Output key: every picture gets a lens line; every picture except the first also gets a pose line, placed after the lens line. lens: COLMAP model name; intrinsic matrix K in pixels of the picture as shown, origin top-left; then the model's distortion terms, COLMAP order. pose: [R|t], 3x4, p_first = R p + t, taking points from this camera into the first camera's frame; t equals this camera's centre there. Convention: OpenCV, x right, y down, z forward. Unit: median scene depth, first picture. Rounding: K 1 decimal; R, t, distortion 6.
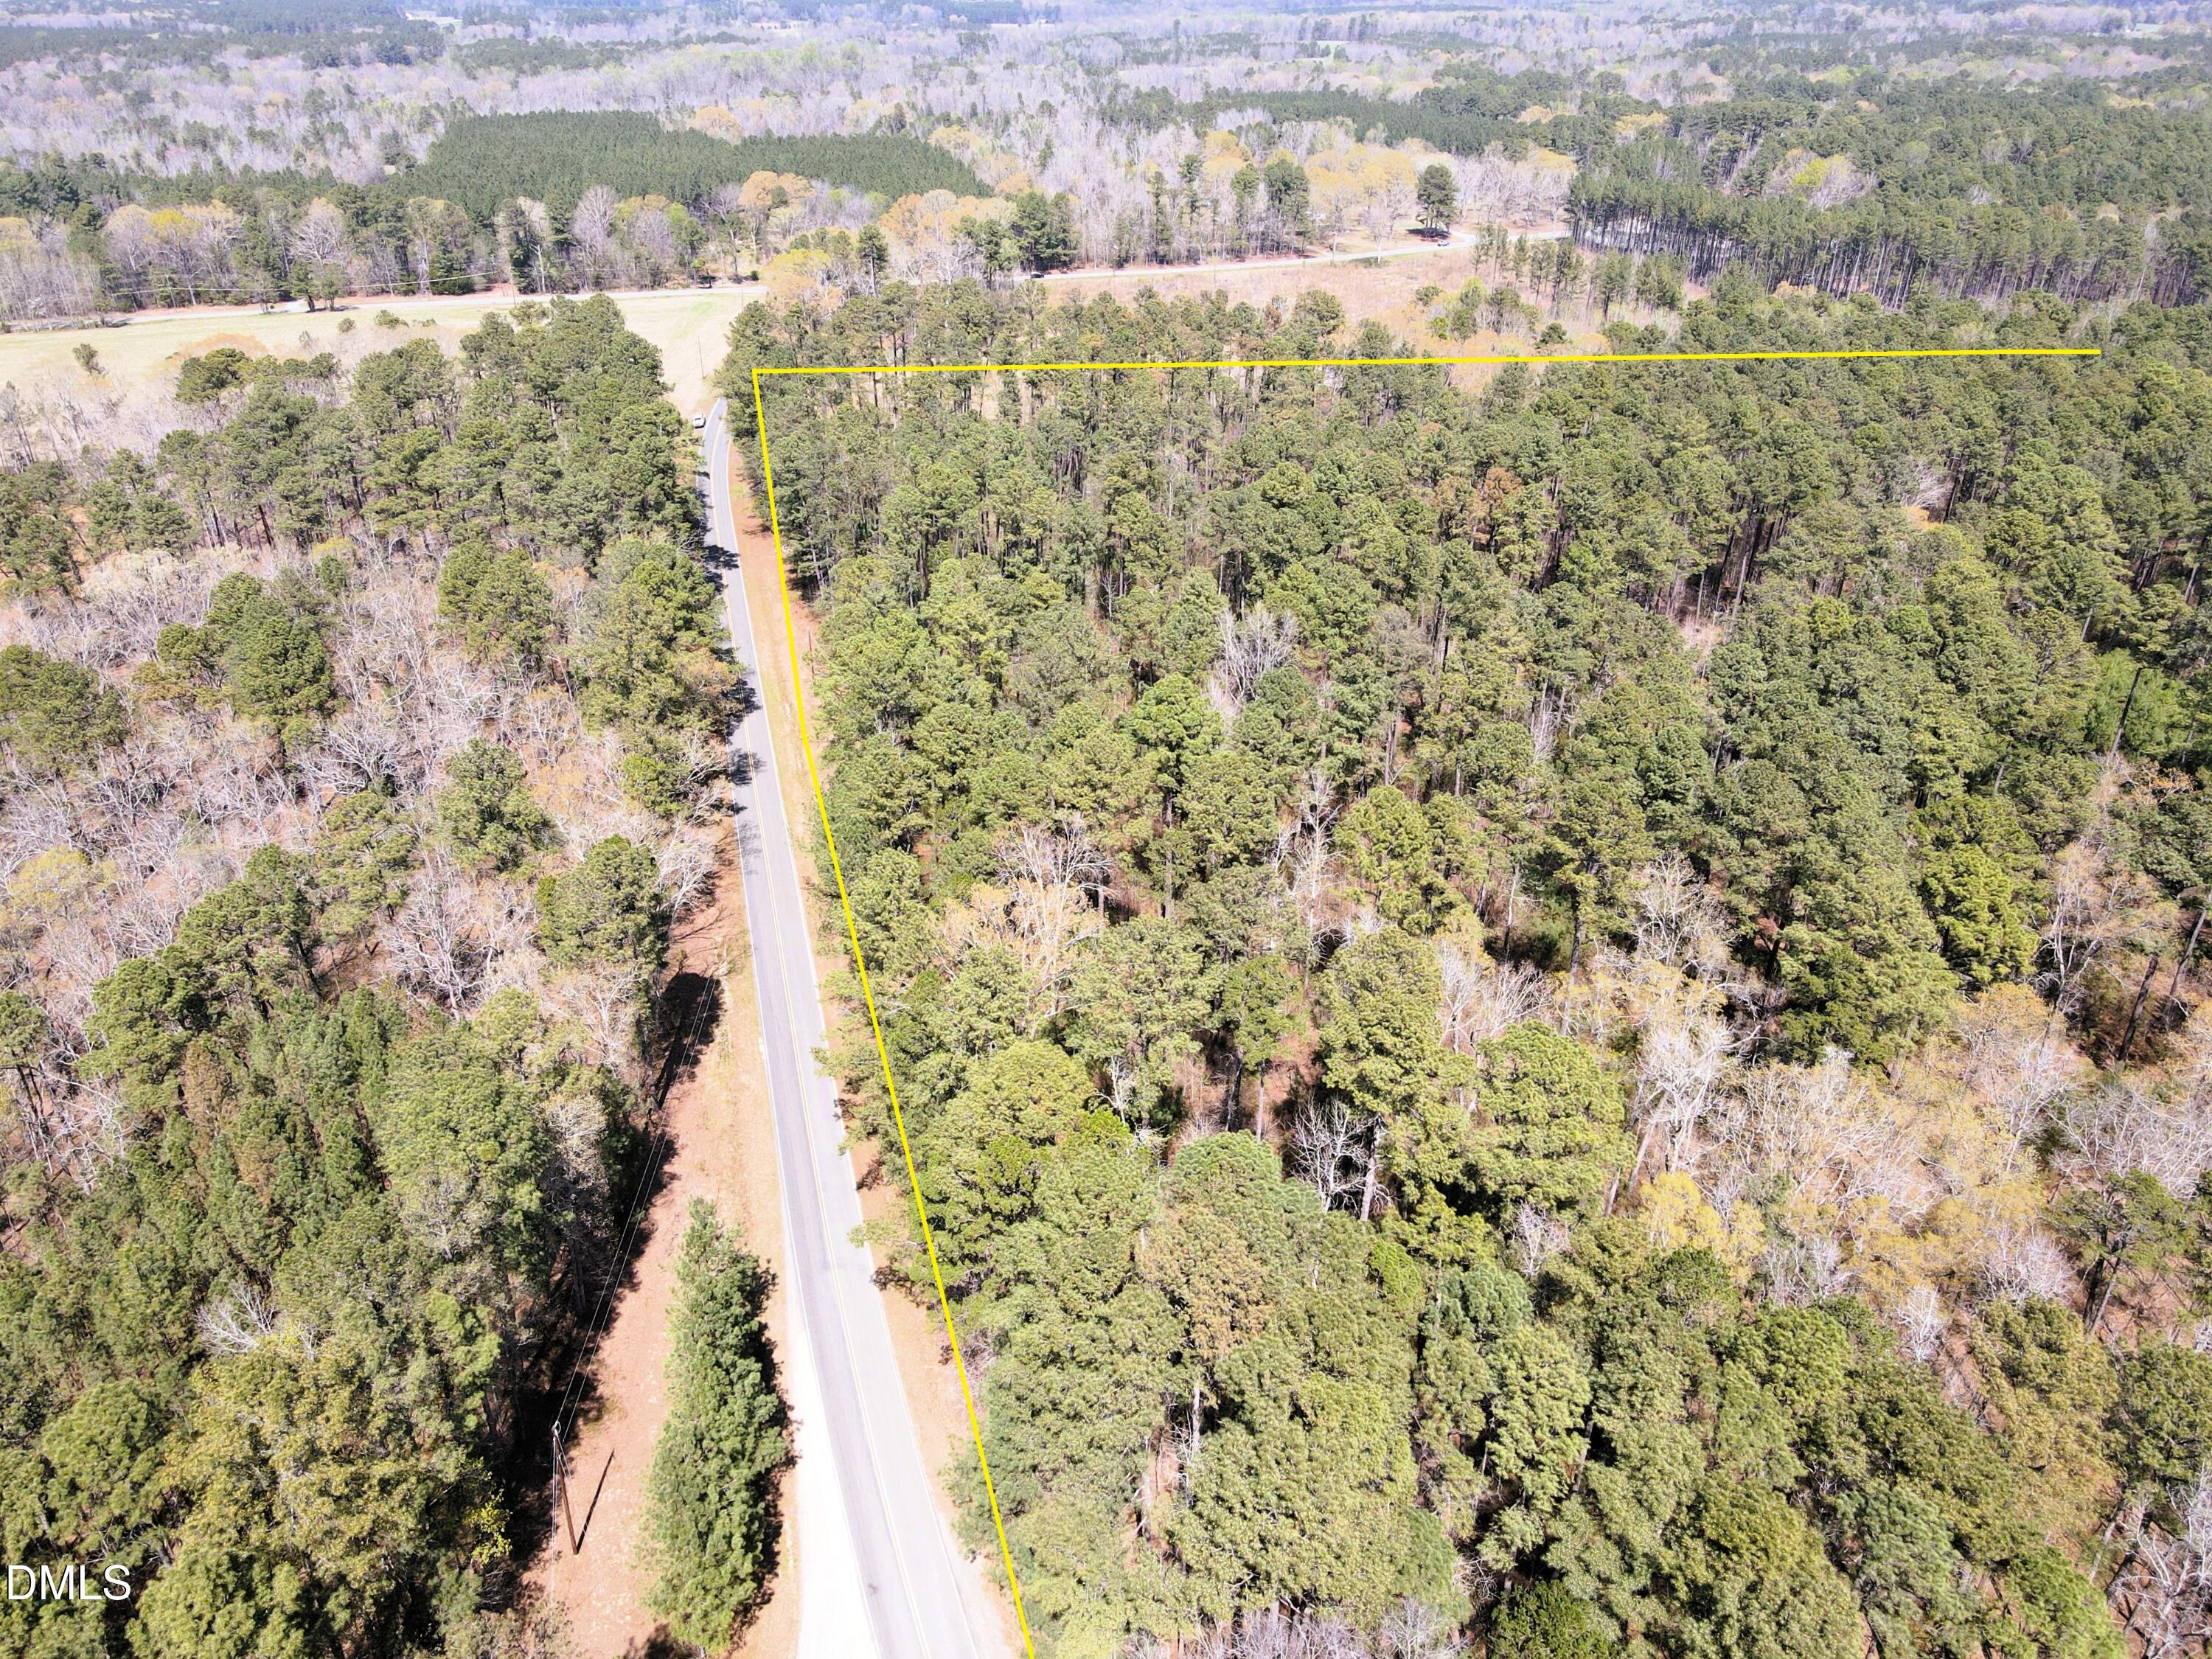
lens RADIAL K [[1615.7, 0, 1106.0], [0, 1615.7, 829.5], [0, 0, 1]] dist [0.054962, -0.051209]
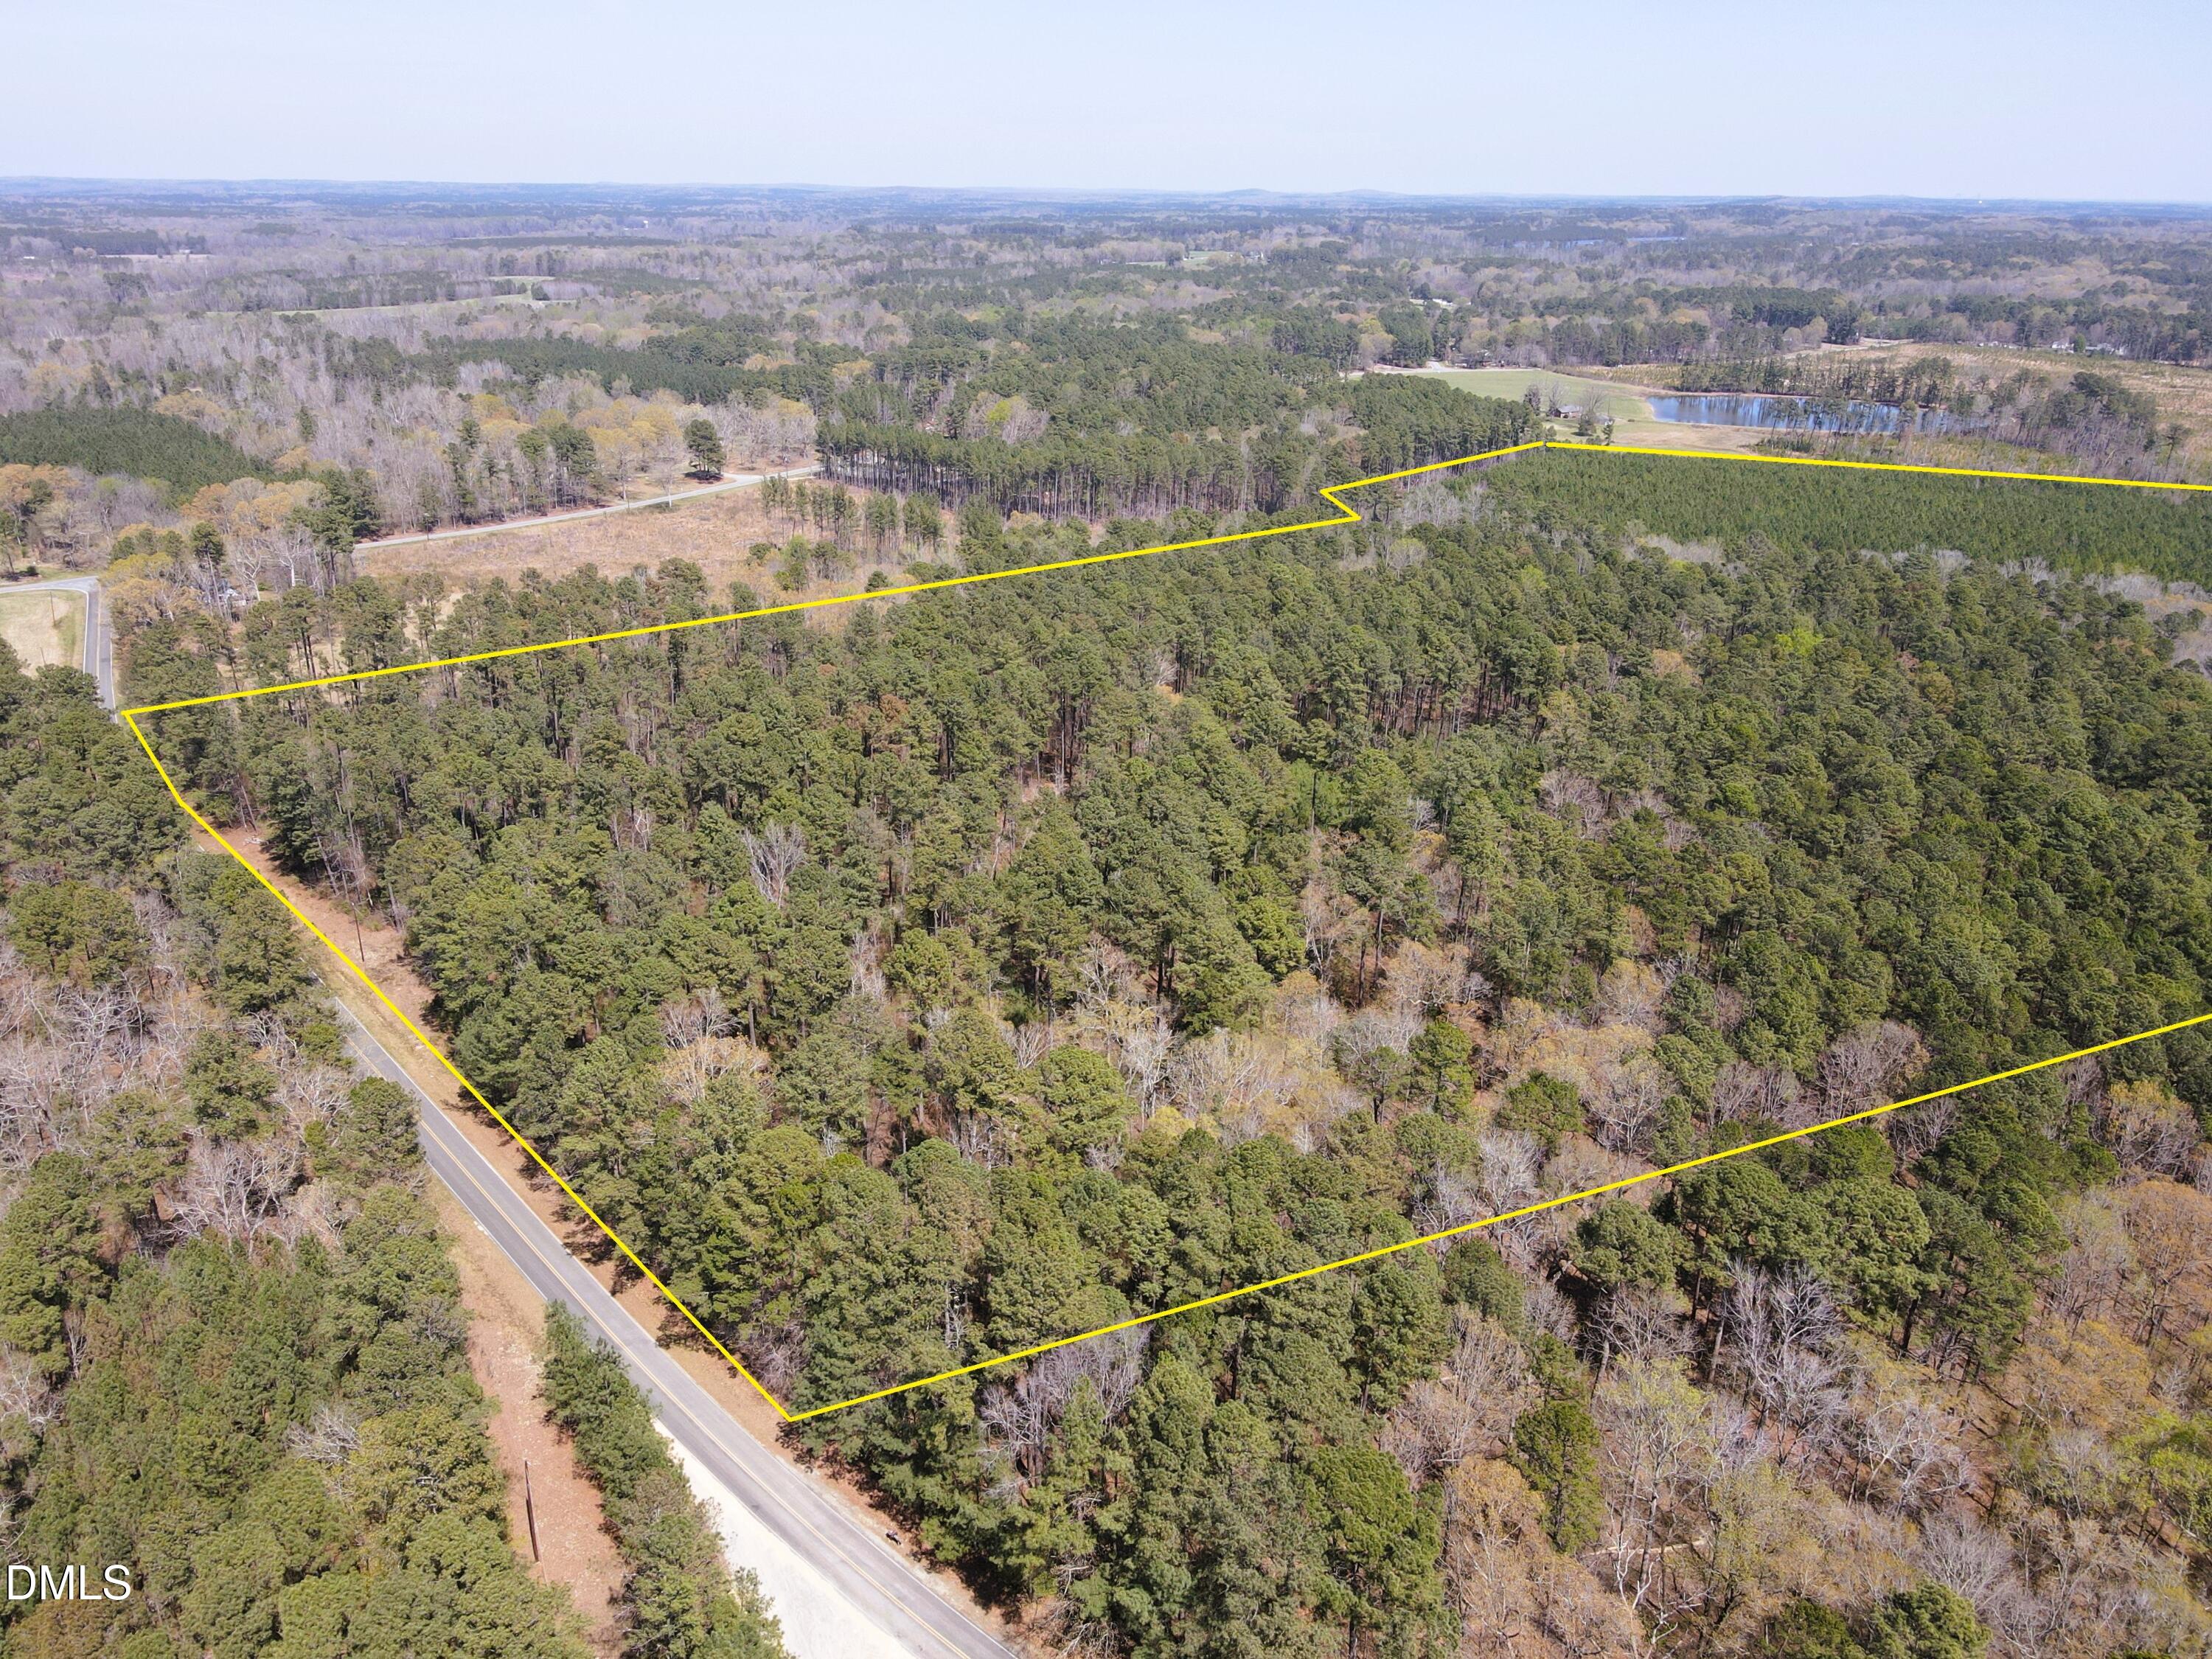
lens RADIAL K [[1615.7, 0, 1106.0], [0, 1615.7, 829.5], [0, 0, 1]] dist [0.054962, -0.051209]
pose [[0.891812, -0.163197, 0.421946, -0.200496], [0.207839, 0.976215, -0.061709, 0.008980], [-0.401840, 0.142729, 0.904518, -0.298530]]
